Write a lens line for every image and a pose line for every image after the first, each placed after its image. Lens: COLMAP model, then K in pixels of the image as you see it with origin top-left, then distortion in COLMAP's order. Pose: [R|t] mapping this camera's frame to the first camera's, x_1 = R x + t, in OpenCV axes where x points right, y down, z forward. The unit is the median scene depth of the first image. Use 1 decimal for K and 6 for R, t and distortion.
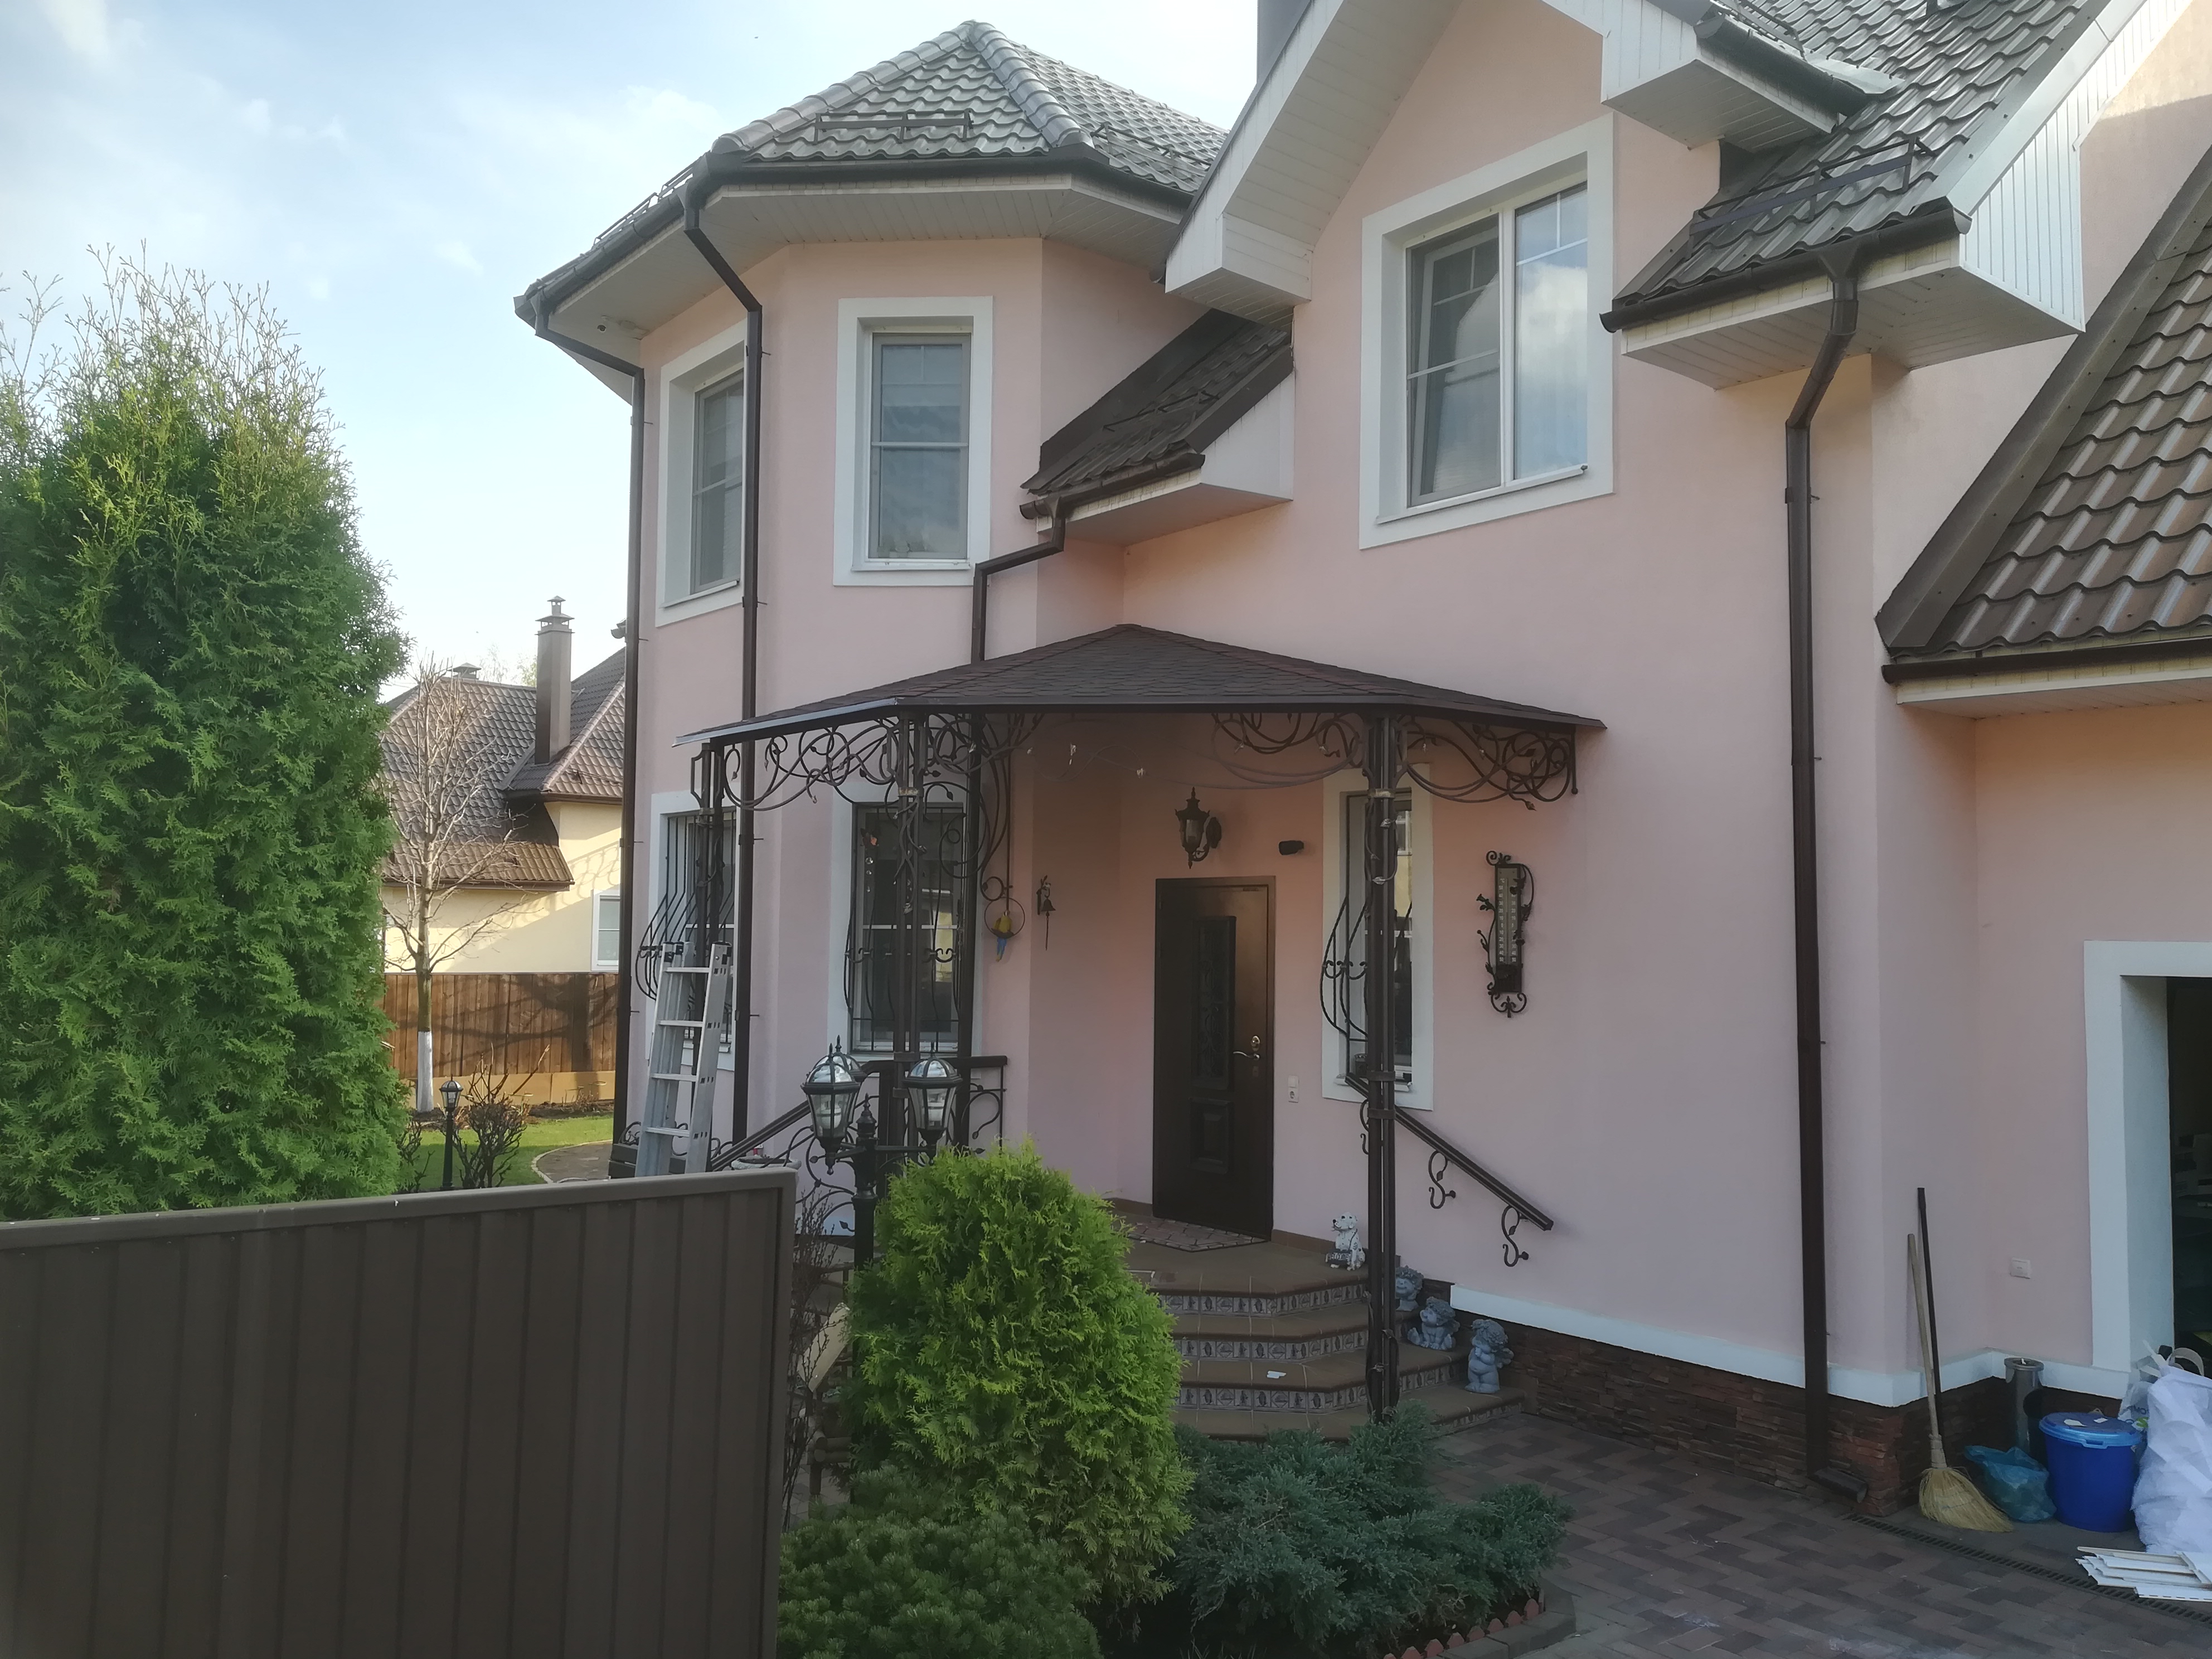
lens RADIAL K [[1701.9, 0, 1102.6], [0, 1701.9, 828.8], [0, 0, 1]] dist [0.009301, 0.001170]
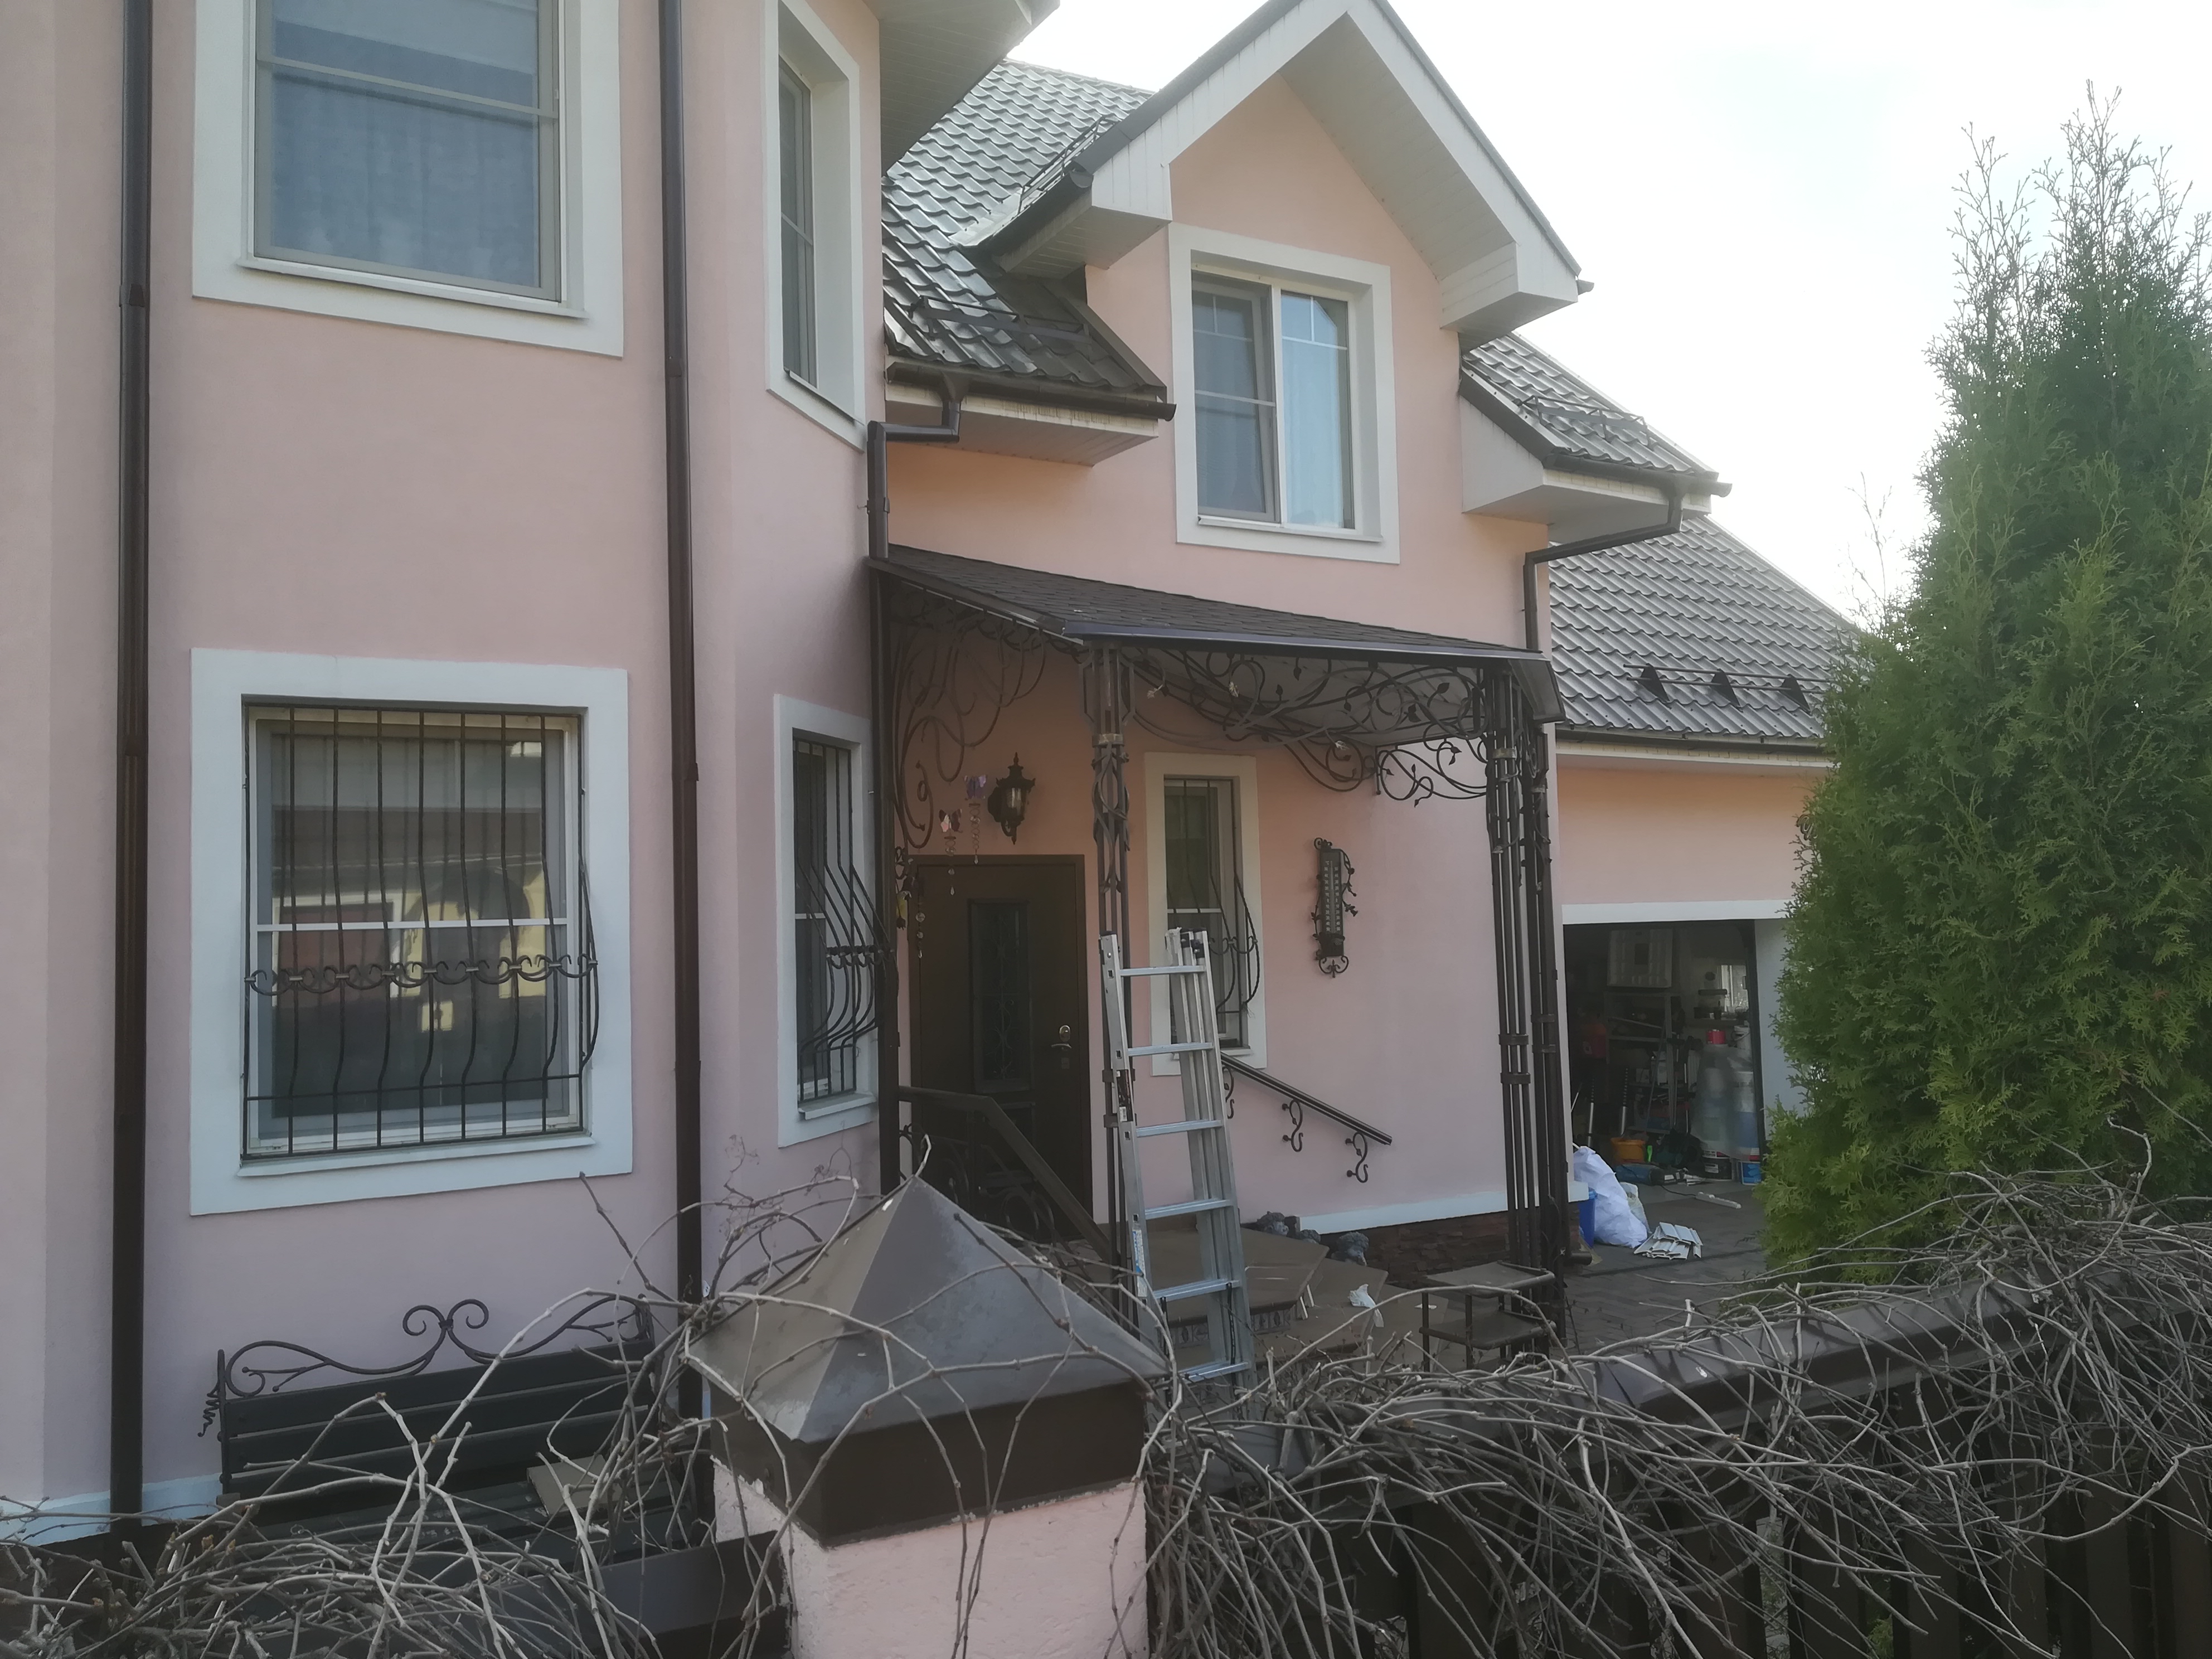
lens RADIAL K [[1701.9, 0, 1103.1], [0, 1701.9, 825.9], [0, 0, 1]] dist [0.009301, 0.001170]
pose [[0.160839, 0.040417, 0.986153, -0.959256], [-0.032056, 0.998848, -0.035709, 0.051876], [-0.986460, -0.025869, 0.161949, 0.959512]]
